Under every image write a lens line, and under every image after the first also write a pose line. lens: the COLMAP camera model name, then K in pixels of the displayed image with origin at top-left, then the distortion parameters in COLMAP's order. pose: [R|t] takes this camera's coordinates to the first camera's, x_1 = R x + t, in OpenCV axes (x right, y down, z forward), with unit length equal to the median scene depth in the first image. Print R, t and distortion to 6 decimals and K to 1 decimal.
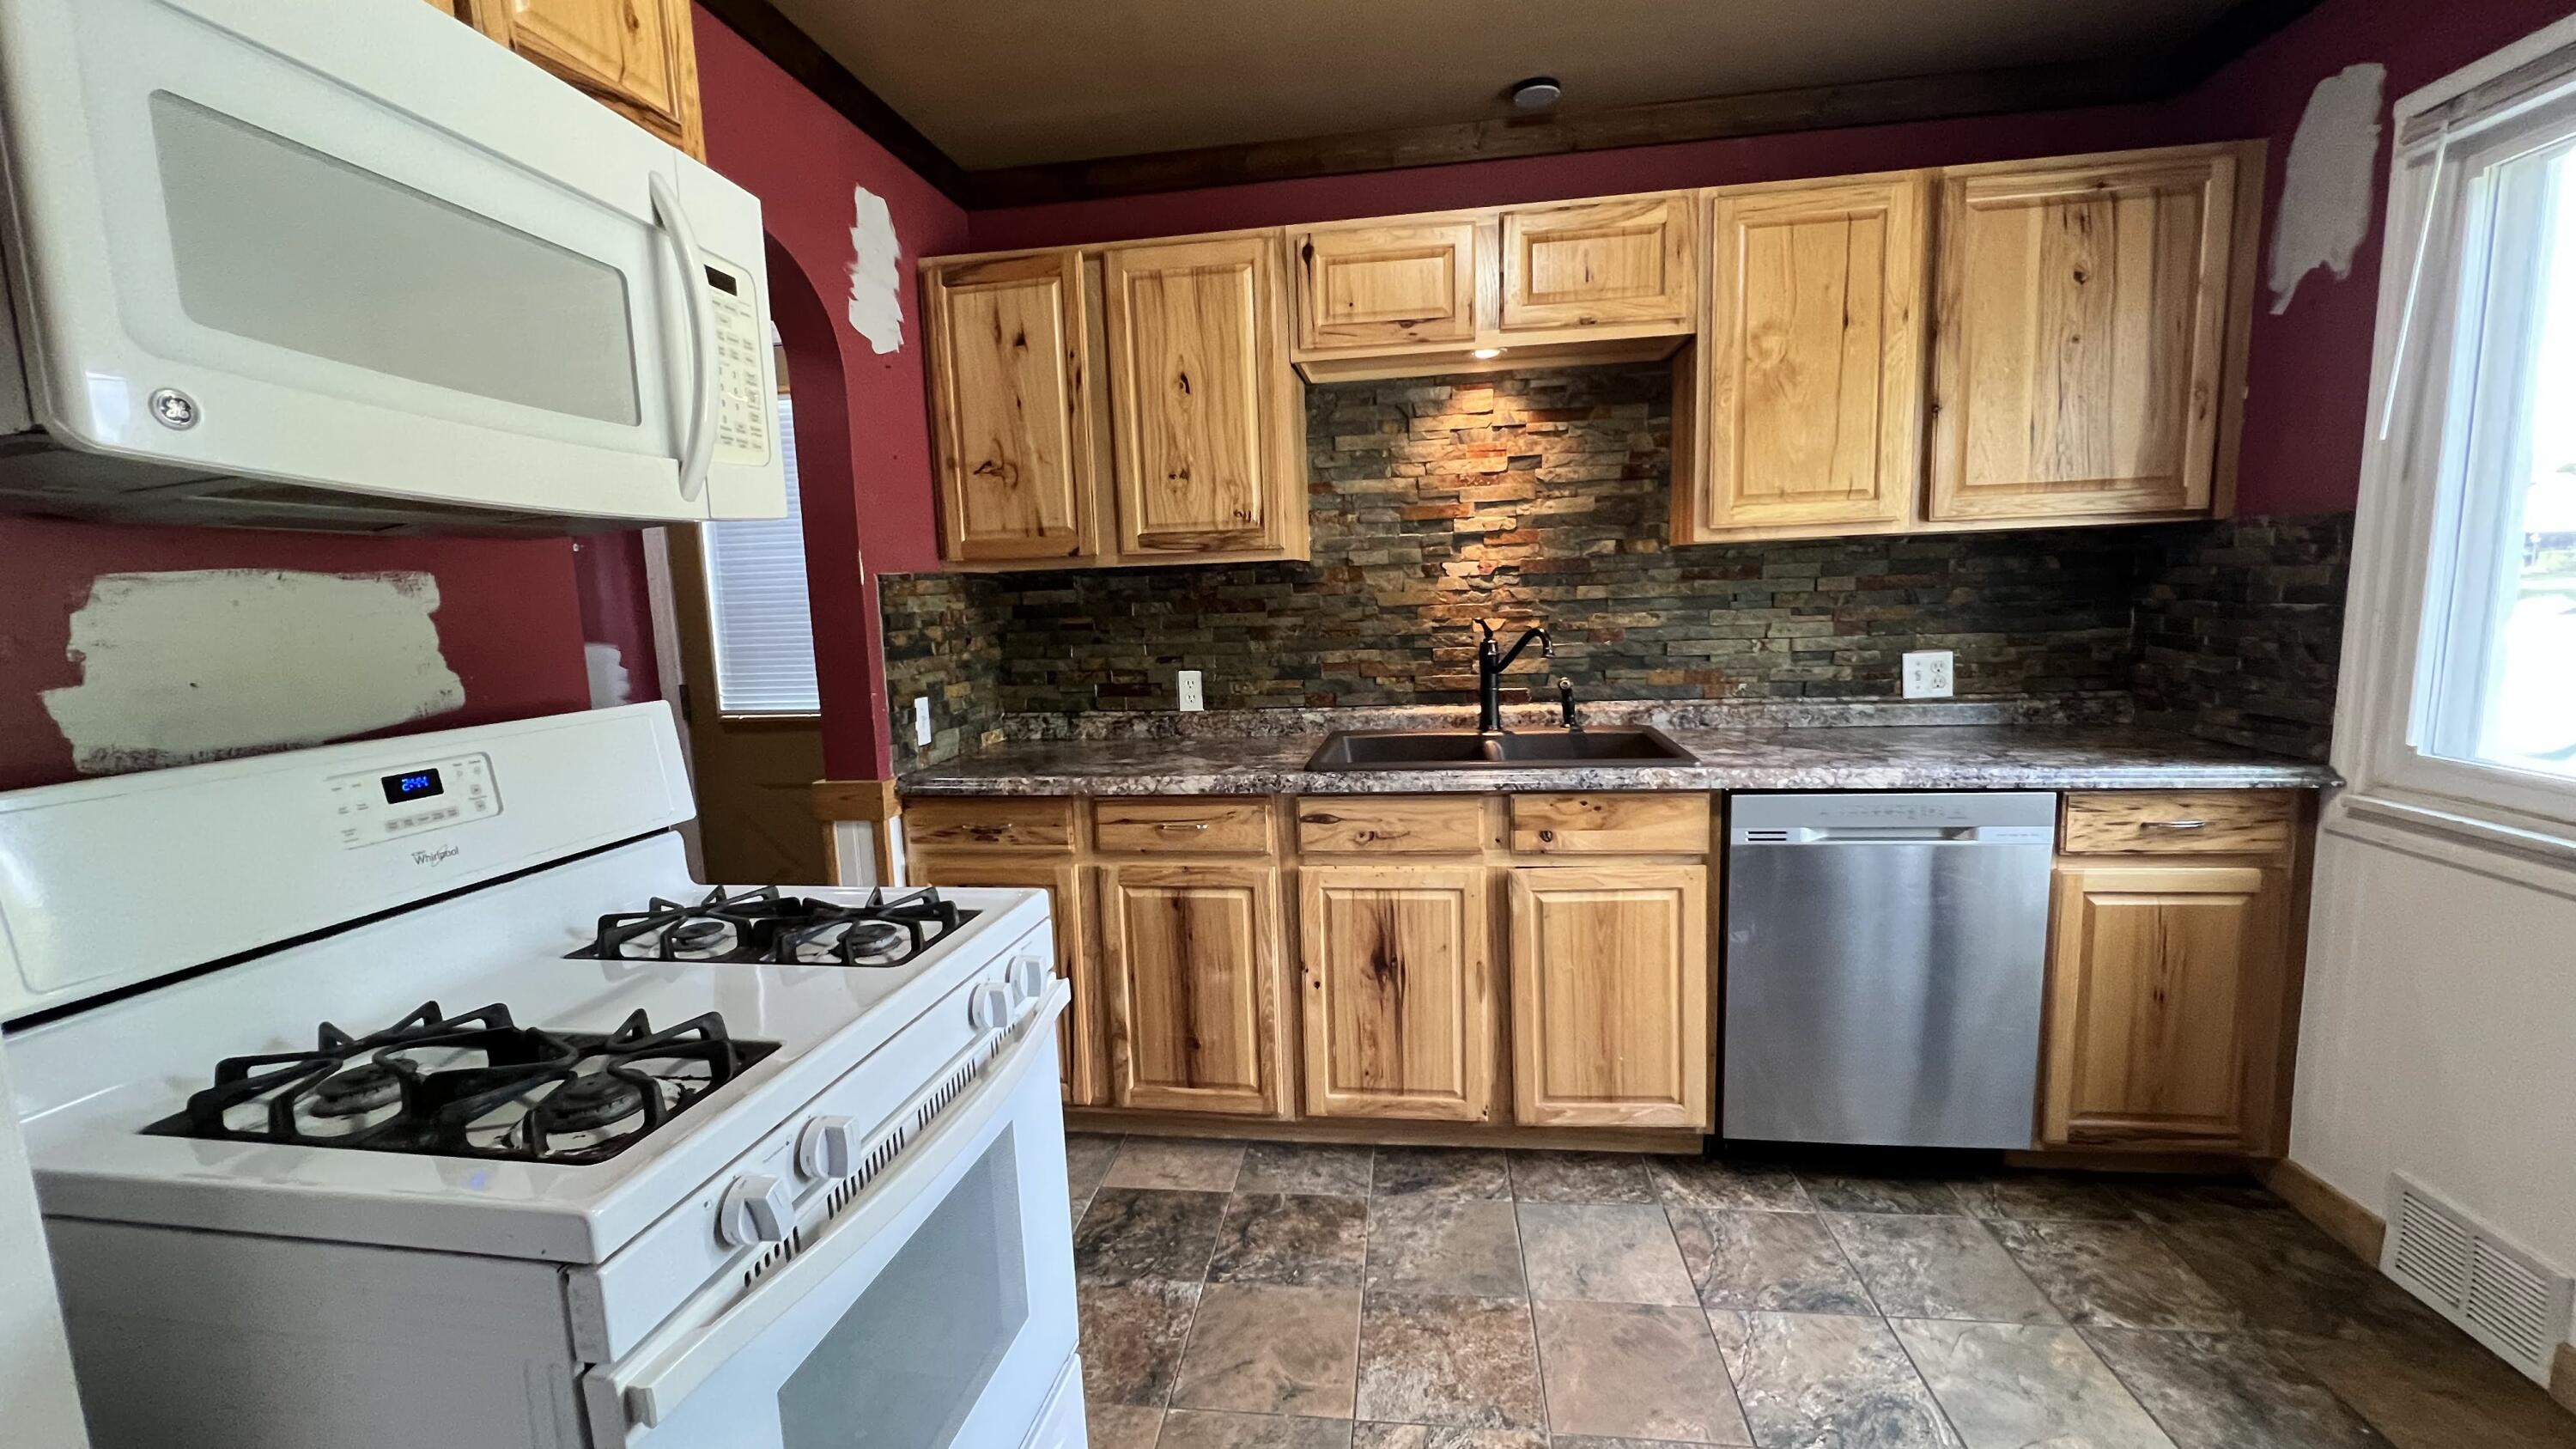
lens RADIAL K [[1029.5, 0, 1289.4], [0, 1029.5, 724.5], [0, 0, 1]] dist [-0.002418, 0.000165]
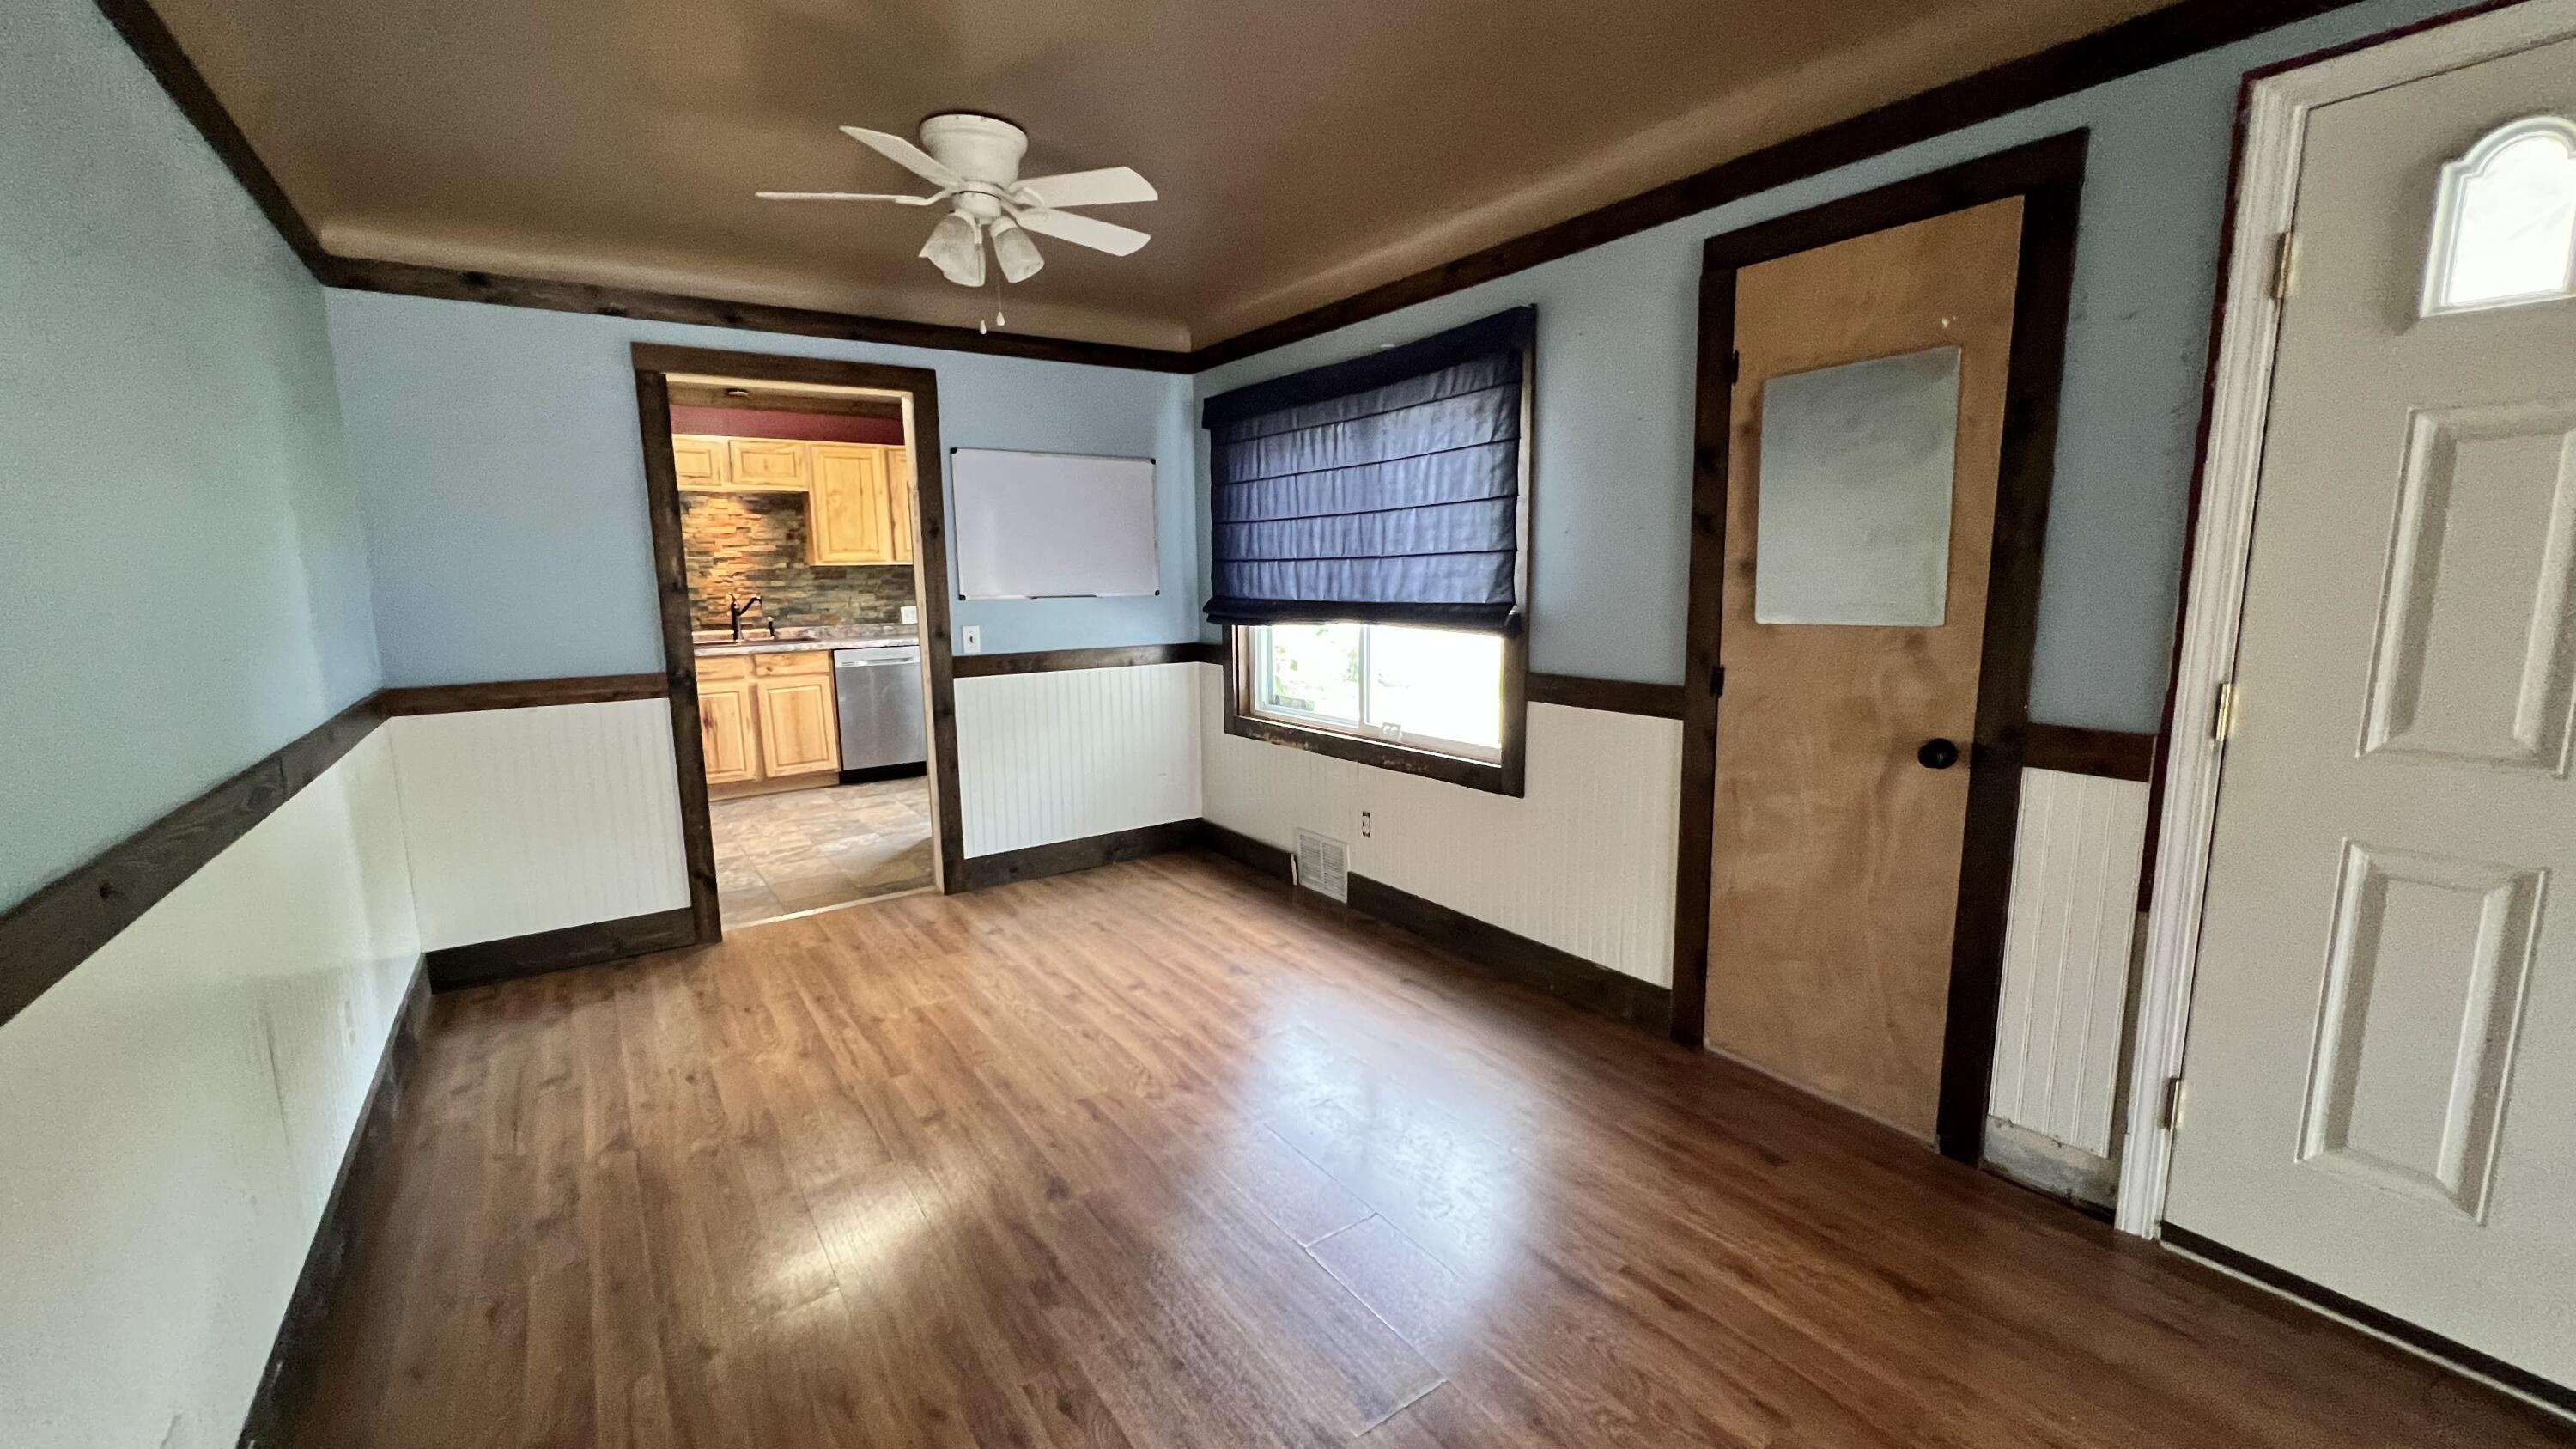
lens RADIAL K [[1029.5, 0, 1282.5], [0, 1029.5, 731.5], [0, 0, 1]] dist [-0.002418, 0.000165]
pose [[0.733683, -0.081384, 0.674600, -0.530079], [0.078130, 0.996321, 0.035223, 0.241503], [-0.674985, 0.026865, 0.737342, -1.688294]]
